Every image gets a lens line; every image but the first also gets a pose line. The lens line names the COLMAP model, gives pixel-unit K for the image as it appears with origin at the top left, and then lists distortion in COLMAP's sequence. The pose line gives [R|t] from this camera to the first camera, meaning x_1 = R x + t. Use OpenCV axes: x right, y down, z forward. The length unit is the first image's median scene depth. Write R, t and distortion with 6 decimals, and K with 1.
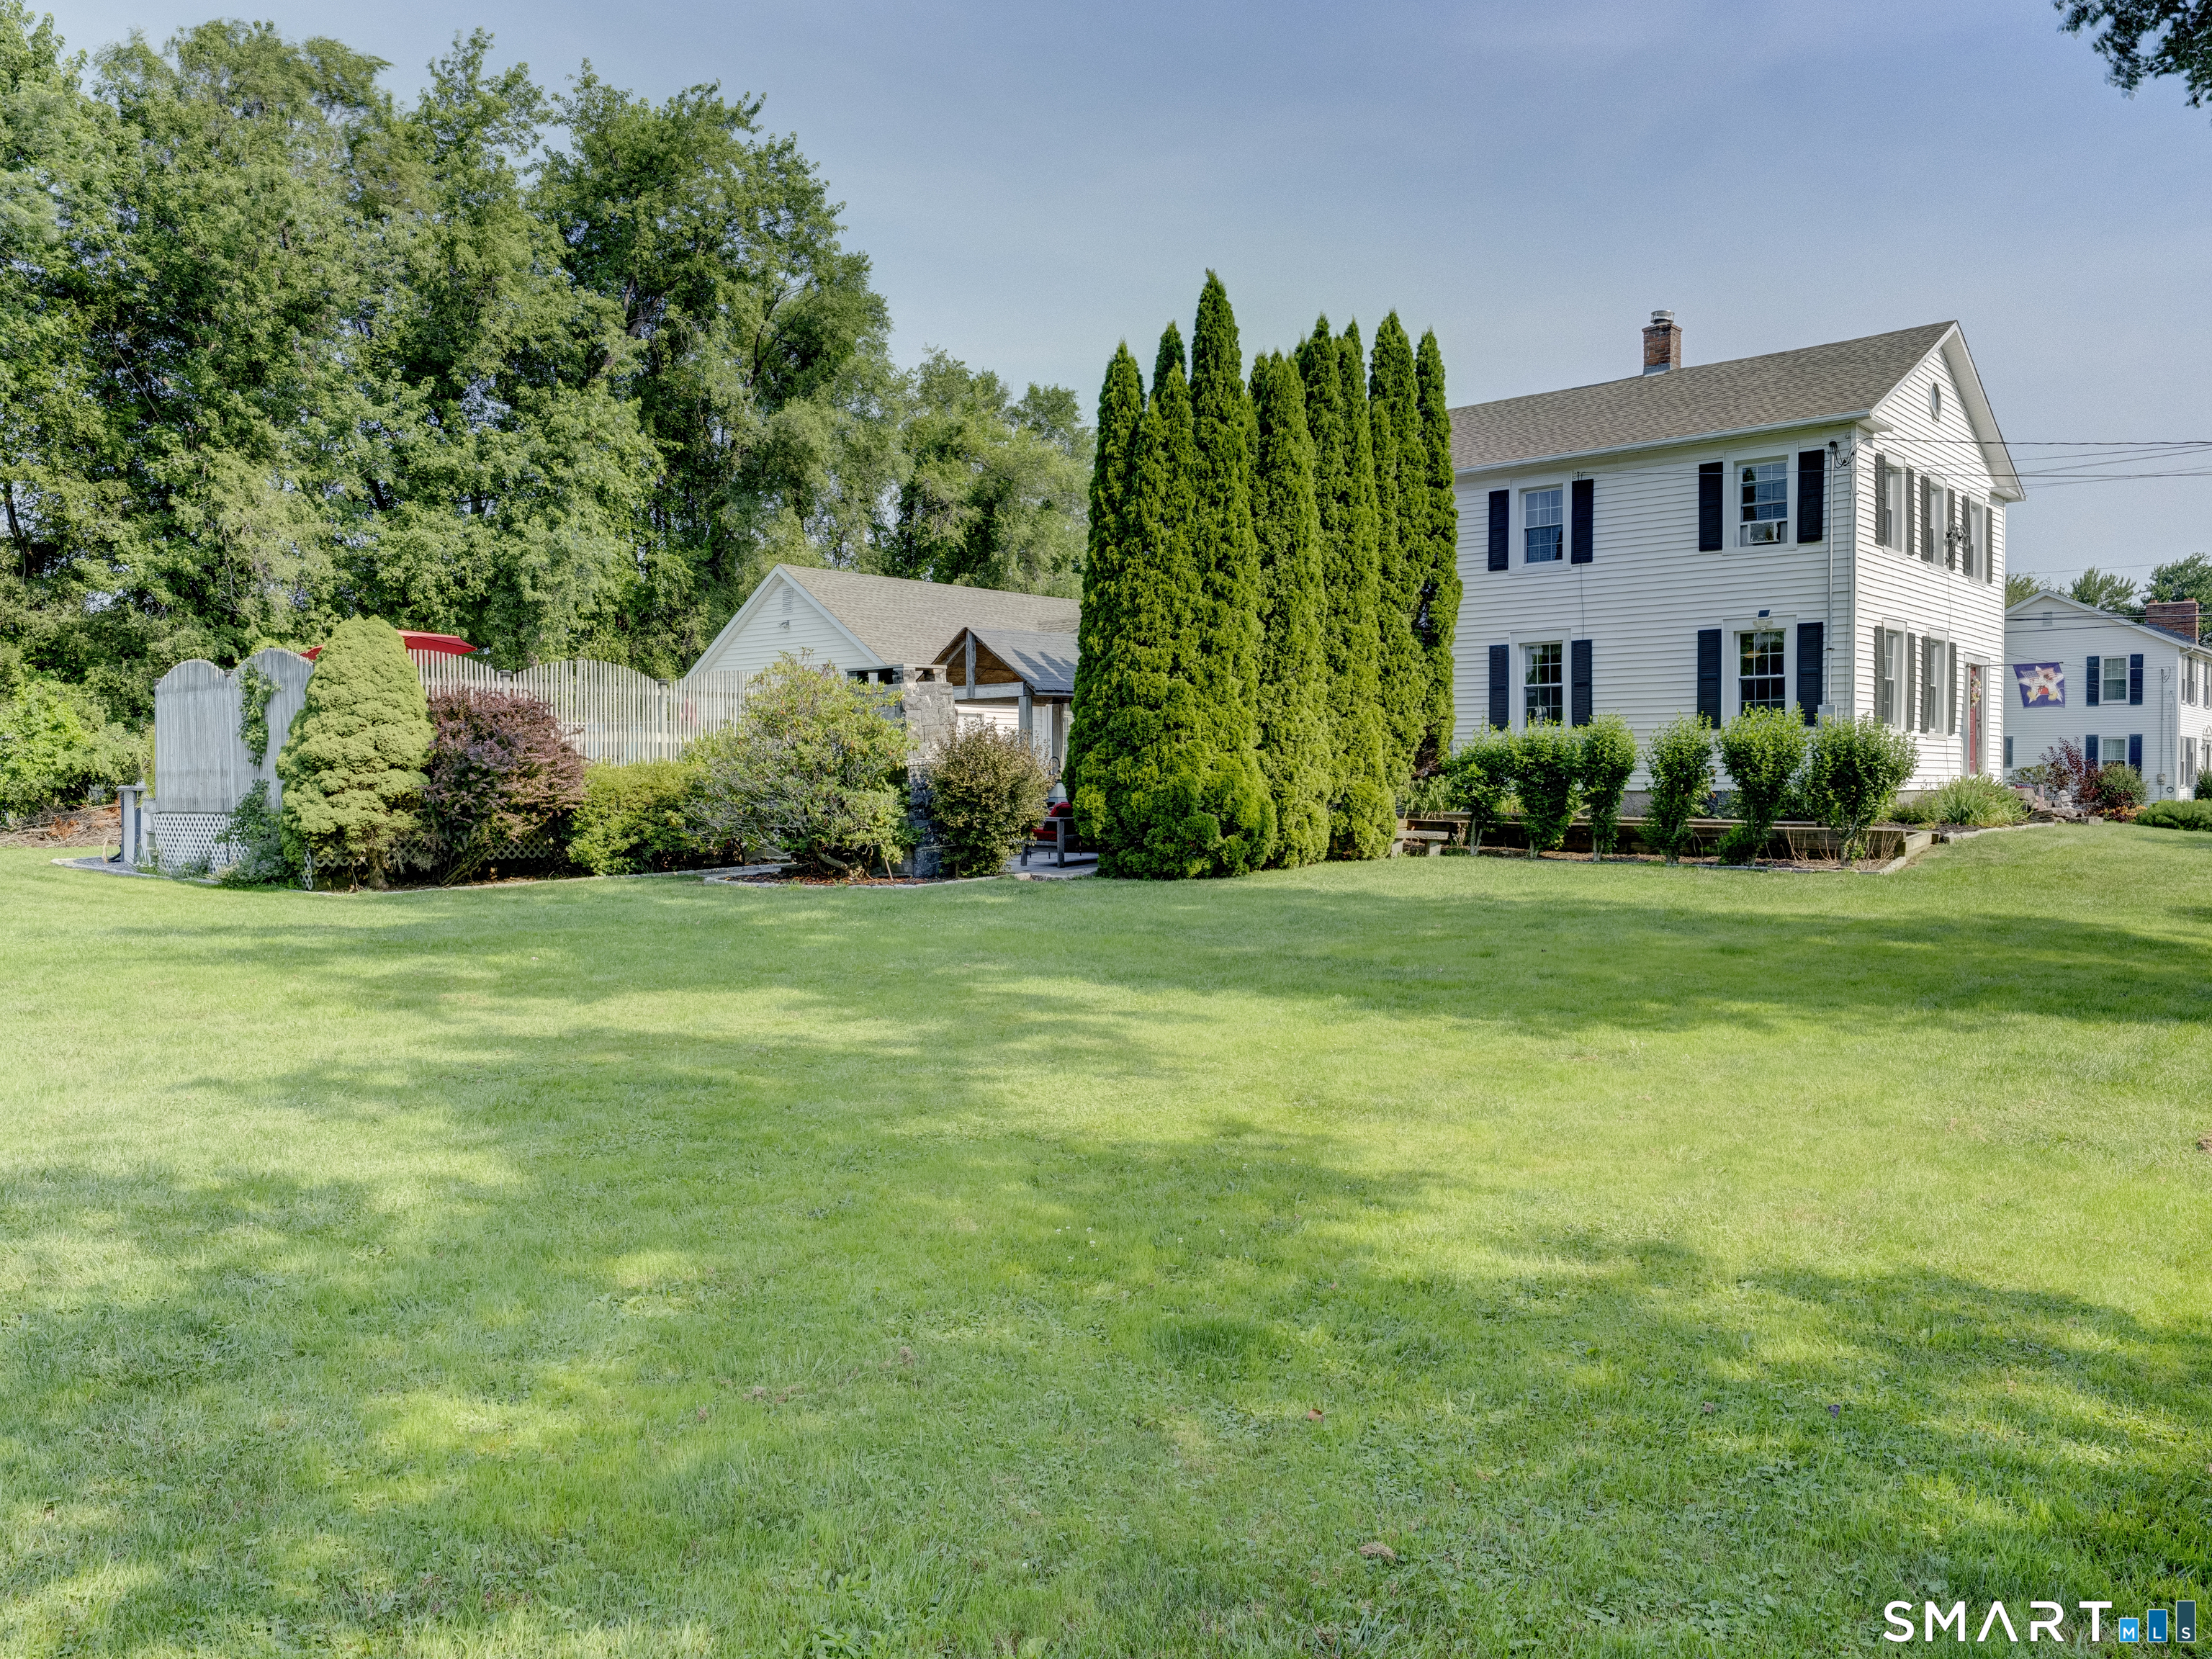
lens RADIAL K [[1566.7, 0, 1105.5], [0, 1566.7, 835.0], [0, 0, 1]] dist [-0.004669, 0.000120]
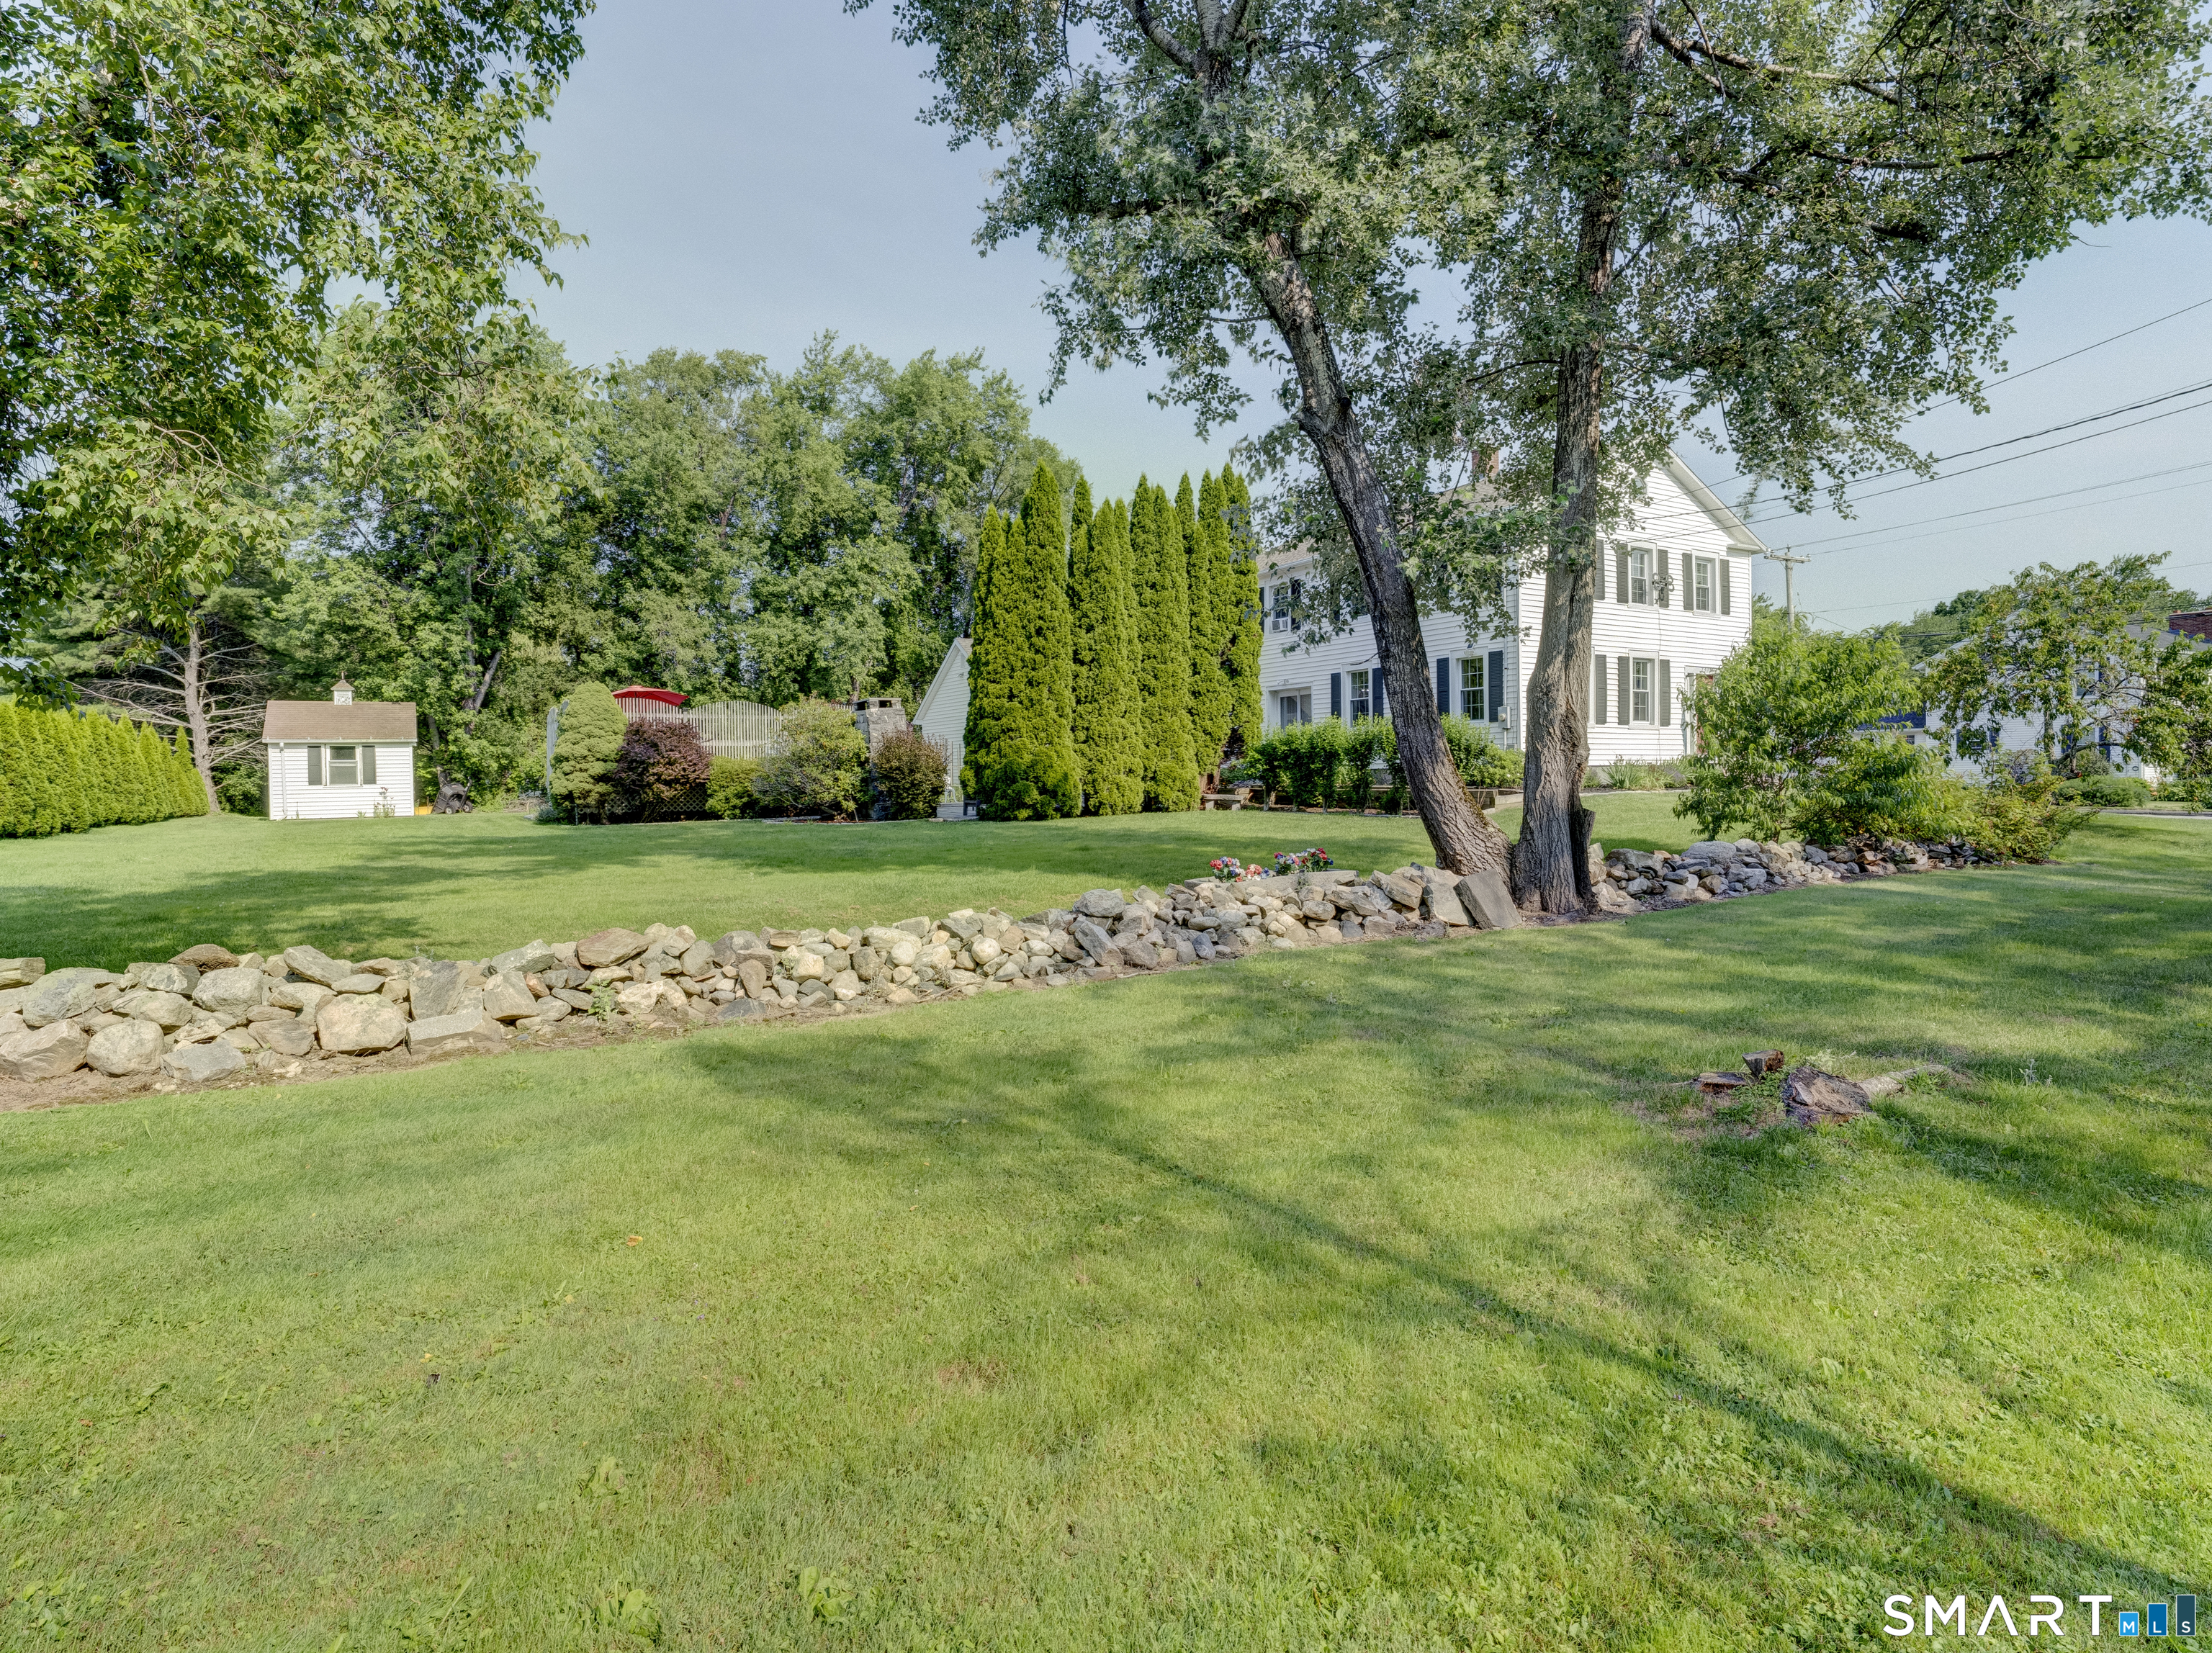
lens RADIAL K [[1087.1, 0, 1107.0], [0, 1087.1, 818.7], [0, 0, 1]] dist [0.001311, 0.000007]
pose [[0.960096, 0.000834, -0.279670, 0.423666], [0.000053, 0.999995, 0.003163, 0.019677], [0.279672, -0.003052, 0.960091, -0.086649]]
